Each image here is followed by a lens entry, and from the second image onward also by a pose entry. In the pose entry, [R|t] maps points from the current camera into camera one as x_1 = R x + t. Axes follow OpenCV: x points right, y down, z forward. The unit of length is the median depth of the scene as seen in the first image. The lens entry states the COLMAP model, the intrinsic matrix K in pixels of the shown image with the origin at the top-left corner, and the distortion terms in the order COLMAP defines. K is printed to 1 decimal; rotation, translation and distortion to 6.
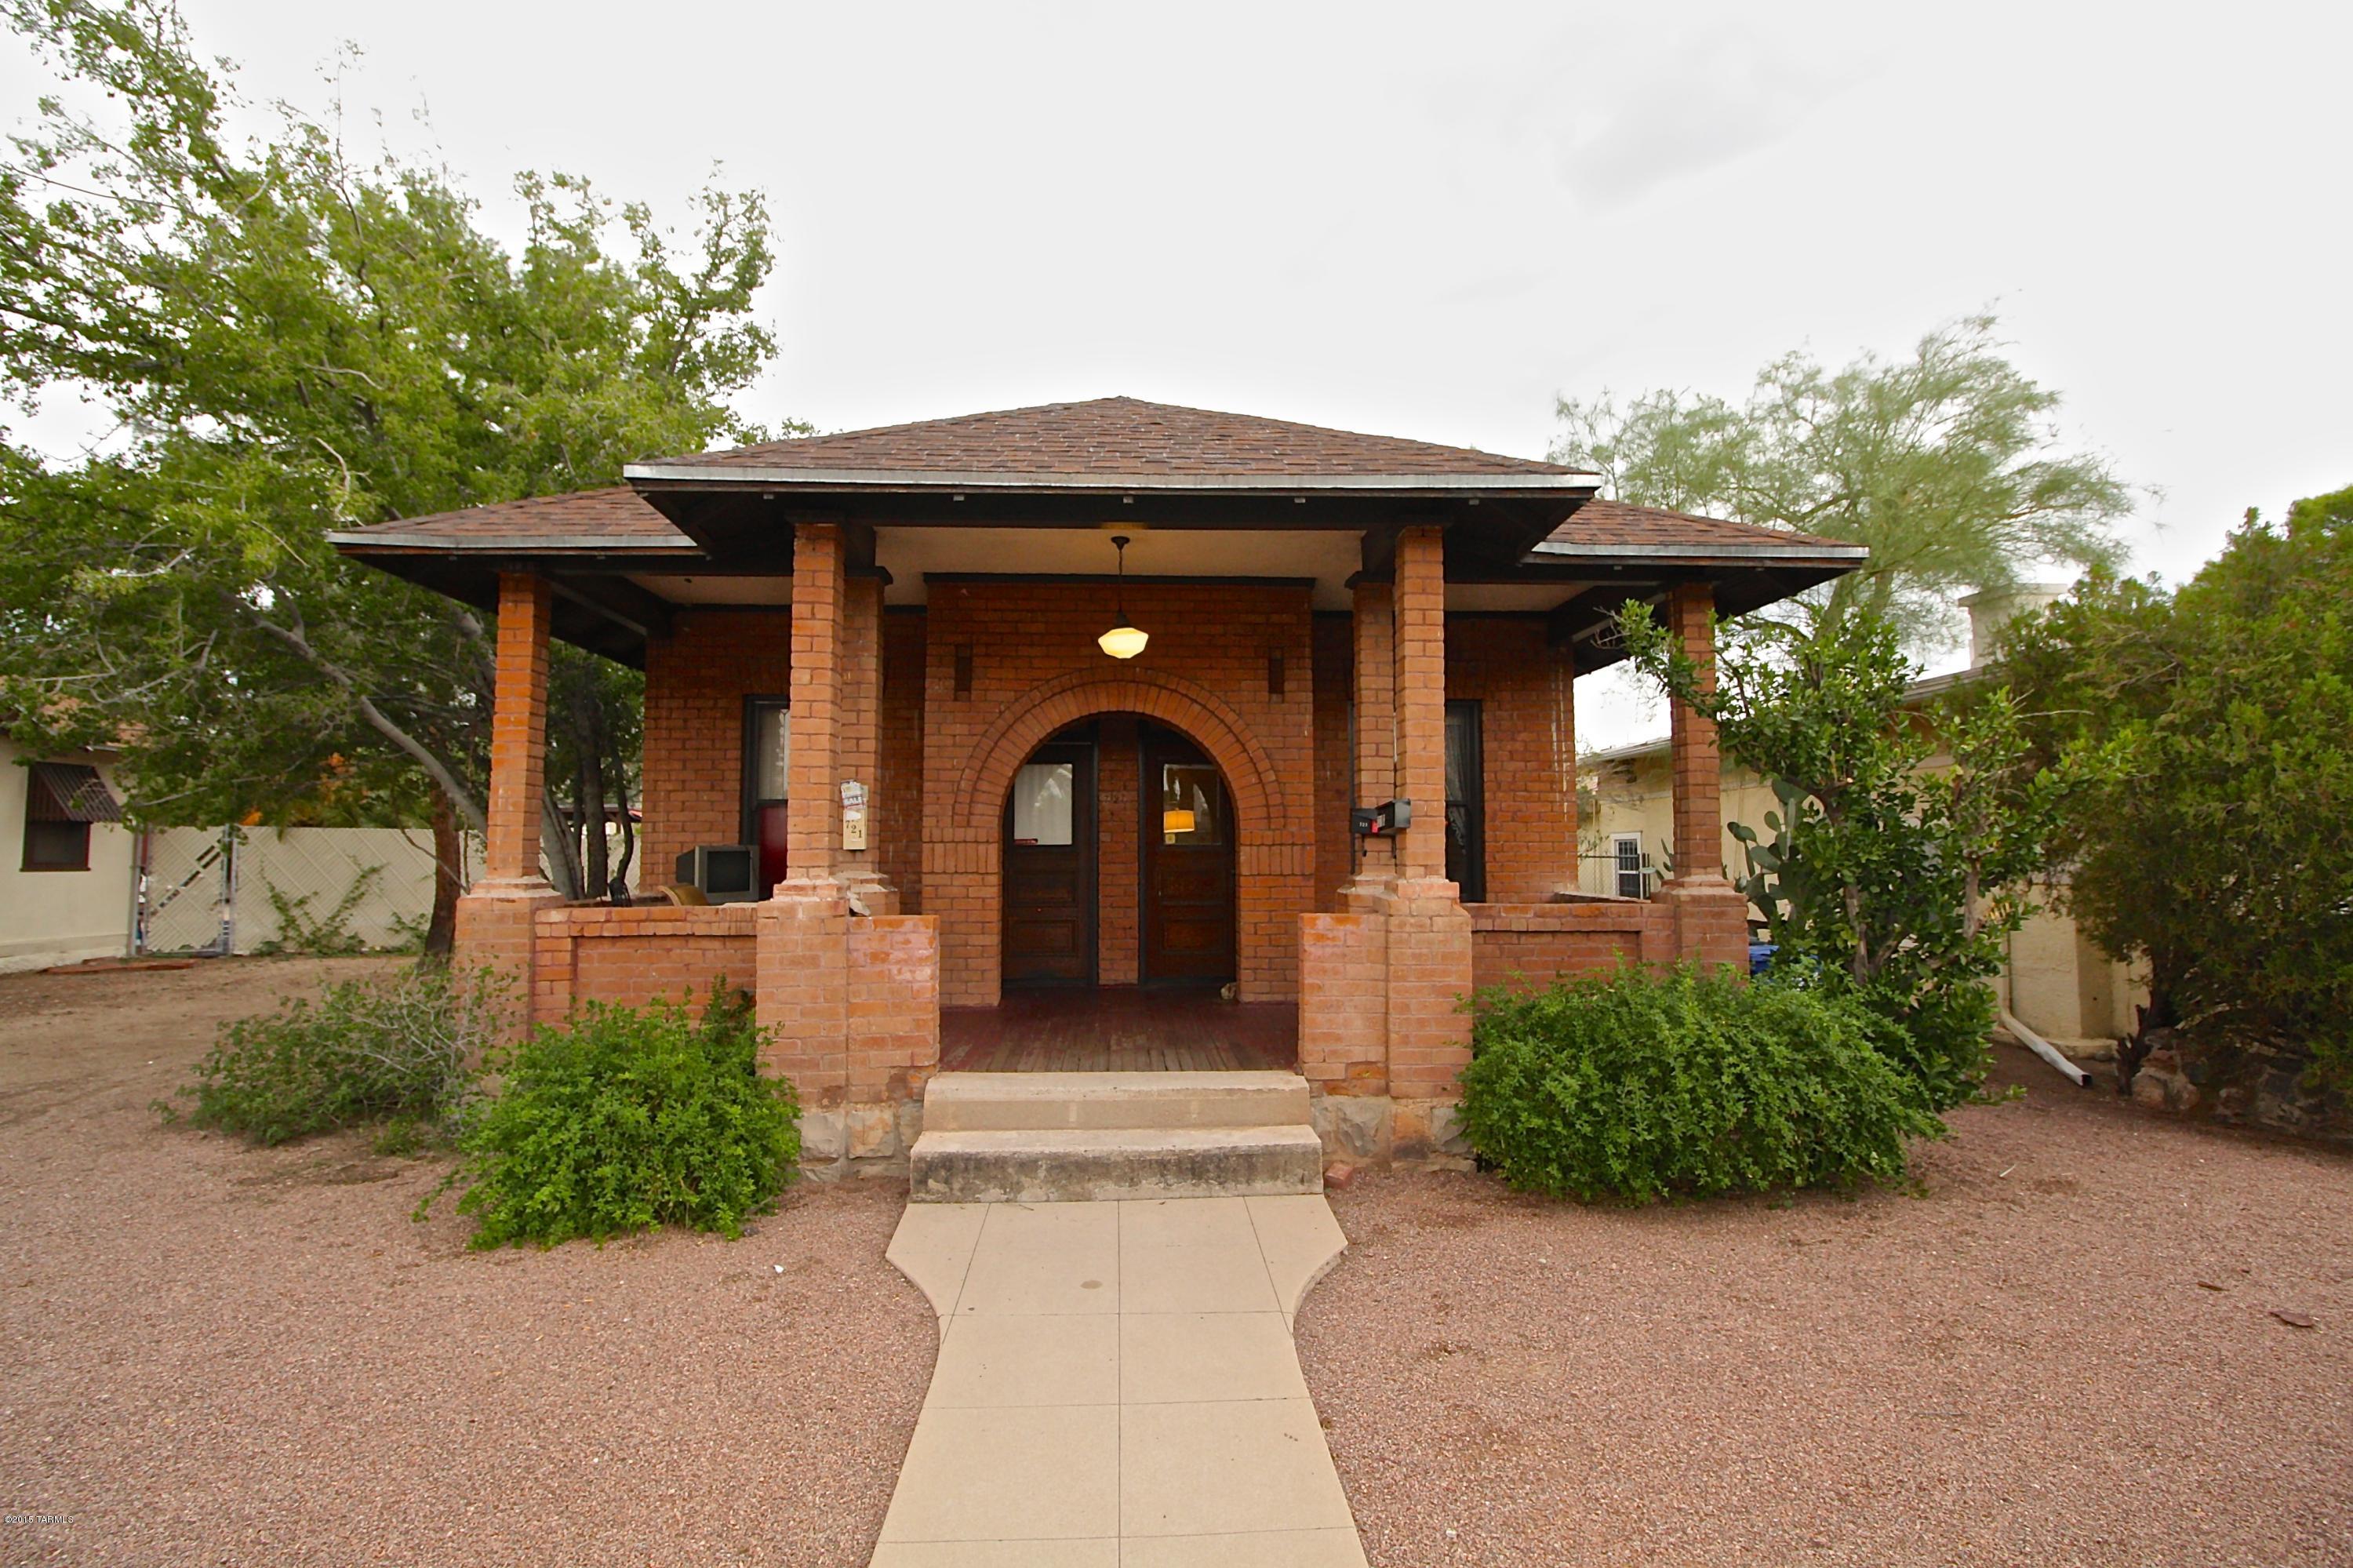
lens RADIAL K [[1104.6, 0, 1176.0], [0, 1104.6, 778.6], [0, 0, 1]] dist [-0.014214, -0.000053]
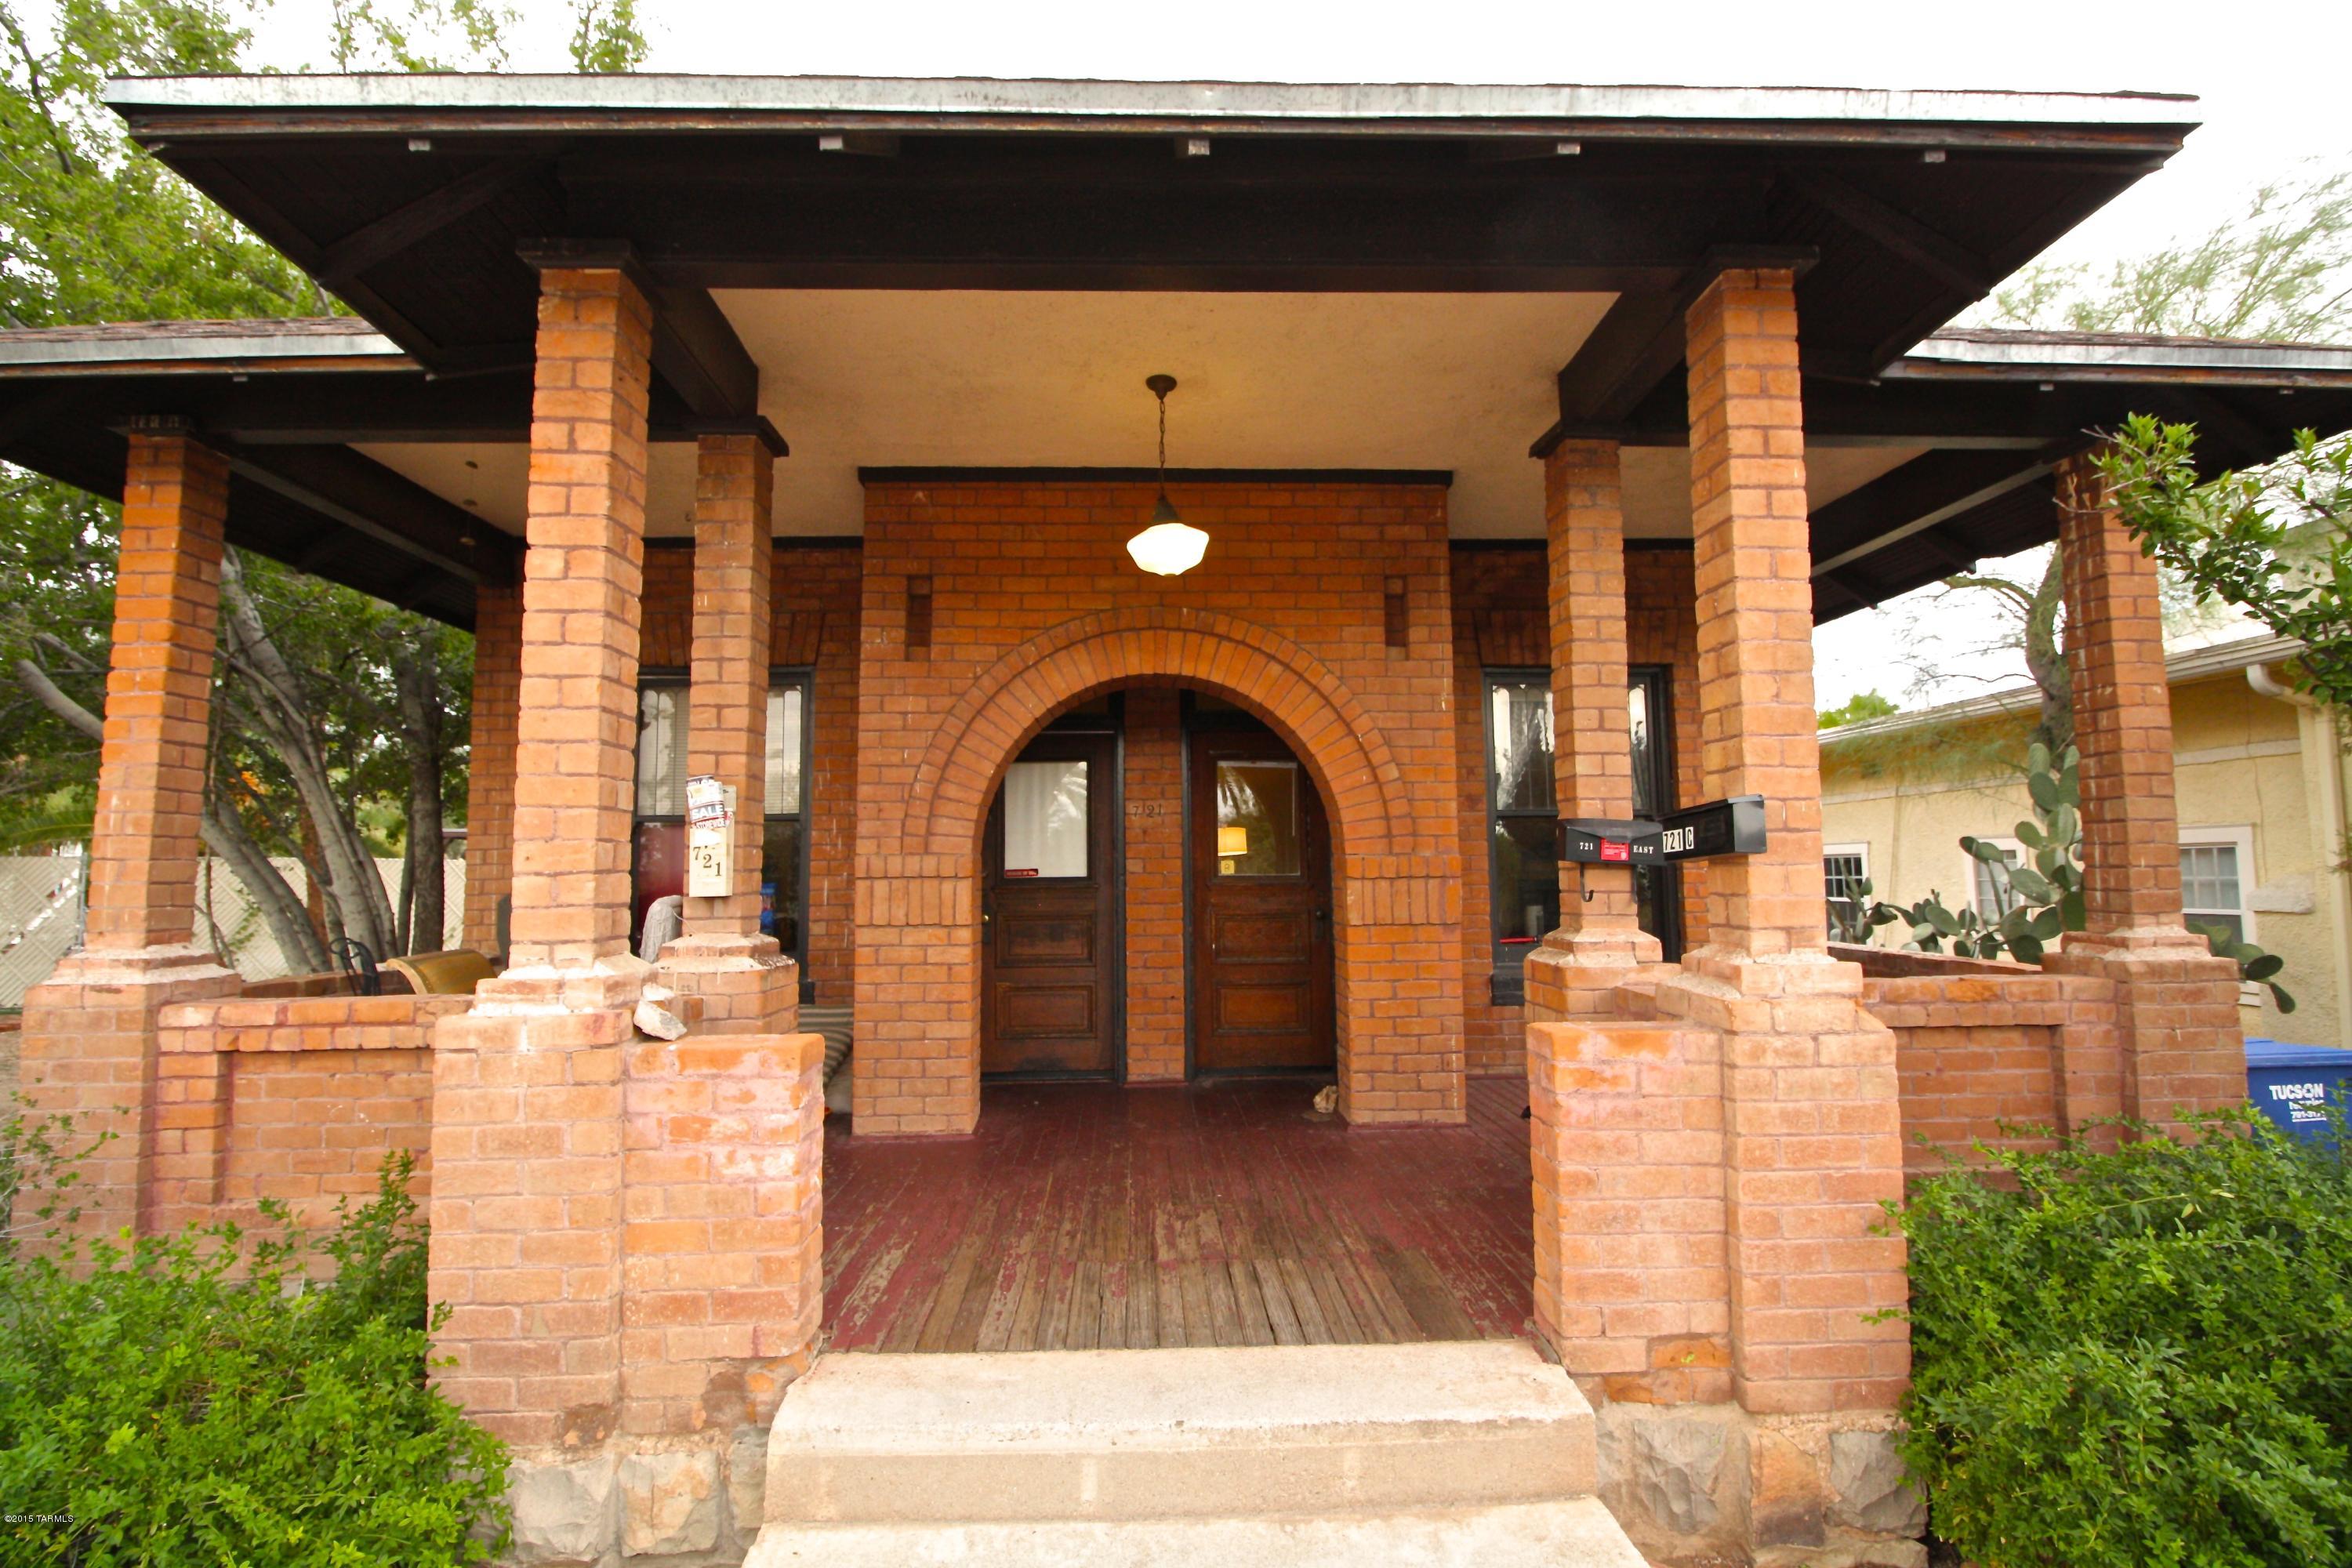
lens RADIAL K [[1104.0, 0, 1175.5], [0, 1104.0, 778.6], [0, 0, 1]] dist [-0.014214, -0.000053]
pose [[0.999827, -0.008962, -0.016269, -0.037403], [0.008682, 0.999814, -0.017197, 0.014492], [0.016421, 0.017052, 0.999720, 0.426077]]
